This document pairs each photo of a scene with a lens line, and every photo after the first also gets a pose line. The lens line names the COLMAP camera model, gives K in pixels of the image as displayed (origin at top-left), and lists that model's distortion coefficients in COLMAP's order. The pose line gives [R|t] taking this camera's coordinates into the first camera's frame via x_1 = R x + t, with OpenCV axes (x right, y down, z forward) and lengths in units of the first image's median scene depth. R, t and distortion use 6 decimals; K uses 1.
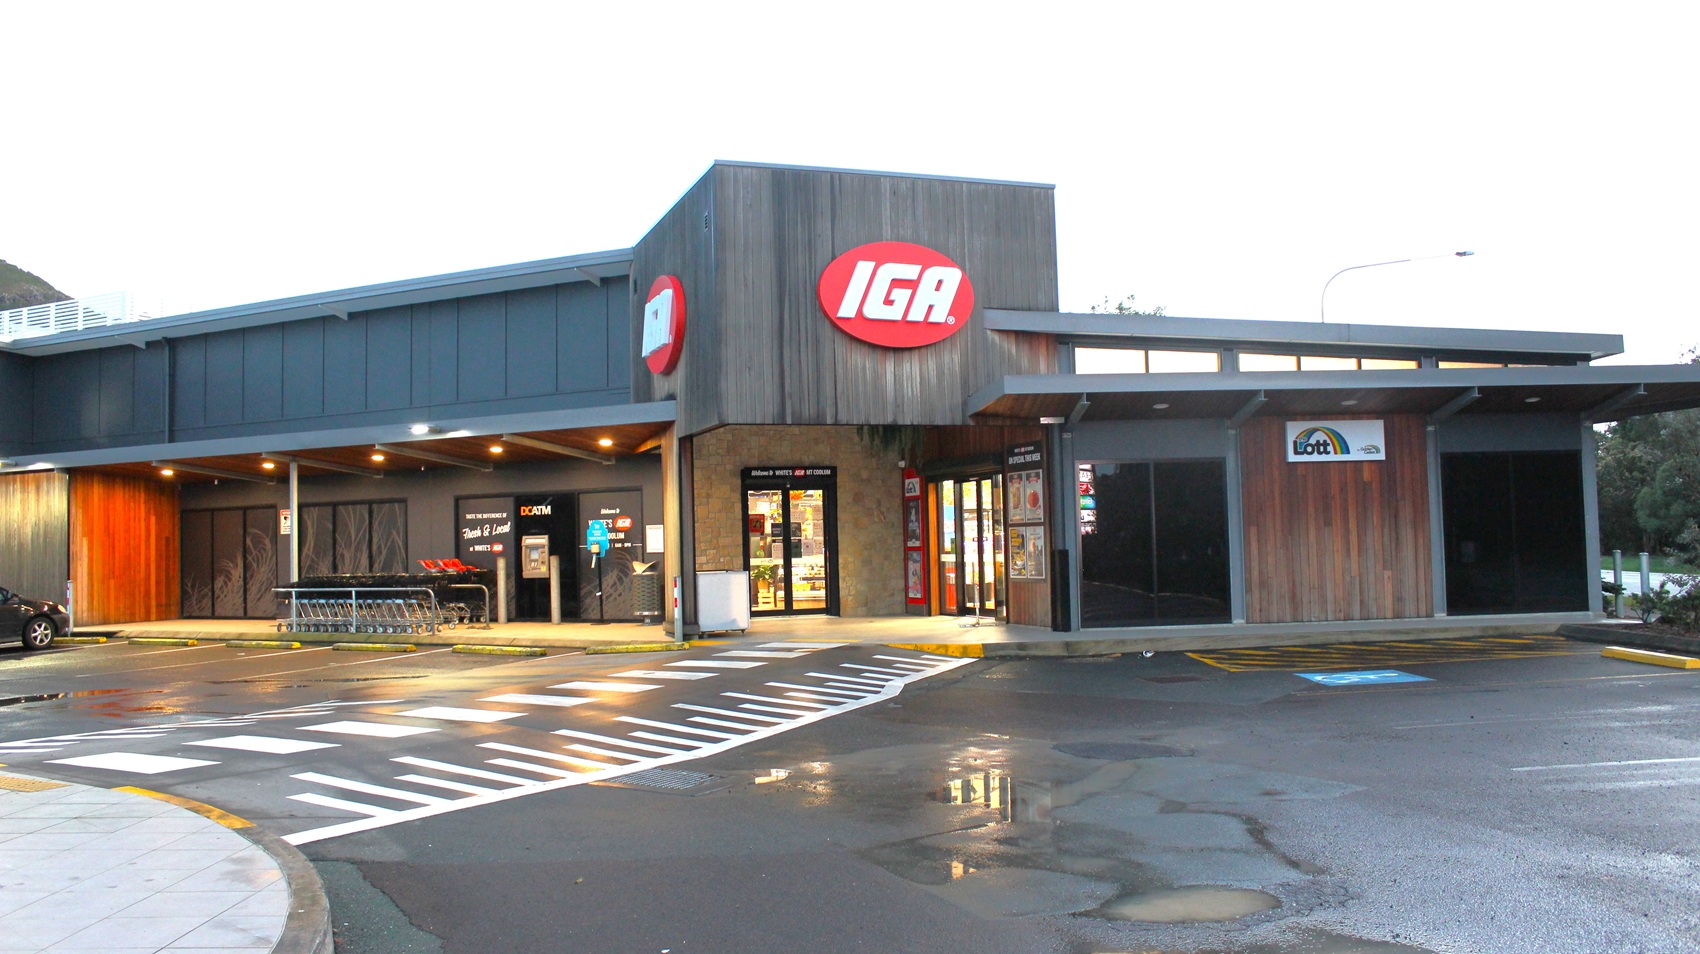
lens RADIAL K [[1335.9, 0, 847.0], [0, 1335.9, 491.0], [0, 0, 1]] dist [-0.076231, -0.004764]
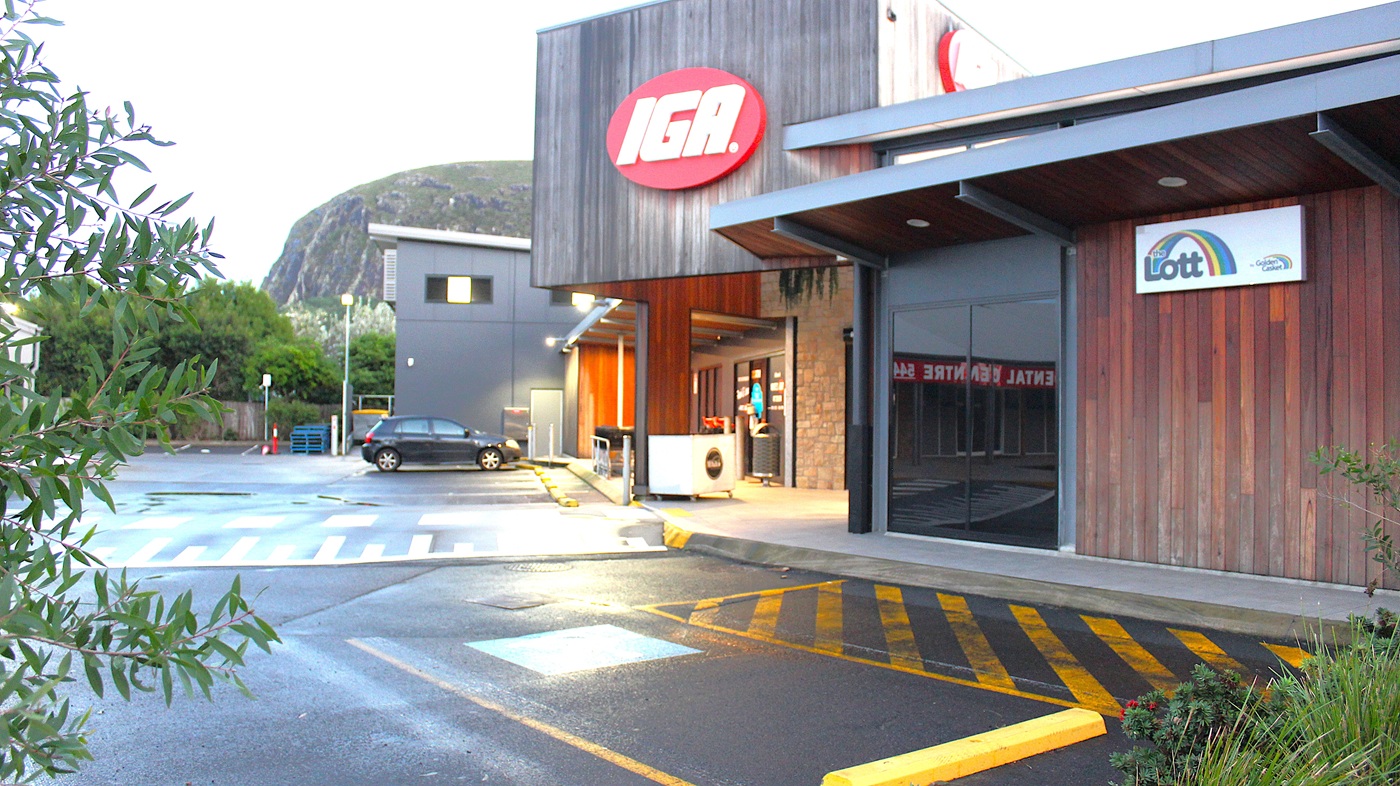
lens RADIAL K [[1138.4, 0, 697.9], [0, 1138.4, 383.8], [0, 0, 1]] dist [-0.093968, 0.006685]
pose [[0.589955, 0.008912, -0.807387, 0.618319], [0.007309, 0.999839, 0.016376, 0.008810], [0.807403, -0.015562, 0.589795, 0.534698]]
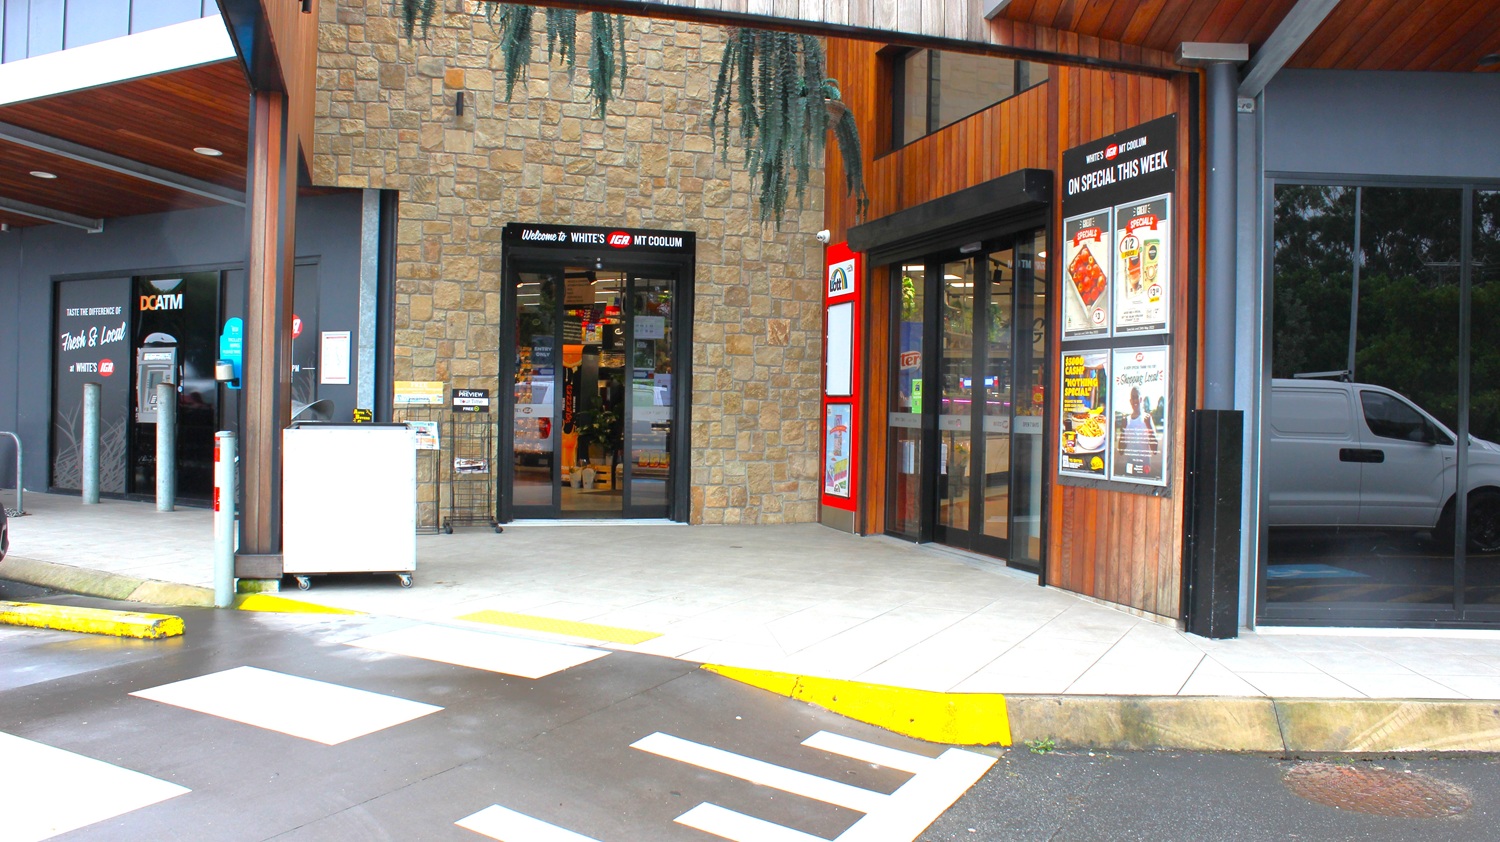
lens RADIAL K [[1219.7, 0, 749.1], [0, 1219.7, 419.5], [0, 0, 1]] dist [-0.093968, 0.006685]
pose [[0.997758, 0.045849, -0.048754, 0.047986], [-0.043345, 0.997746, 0.051230, 0.035022], [0.050993, -0.049001, 0.997496, 0.659364]]
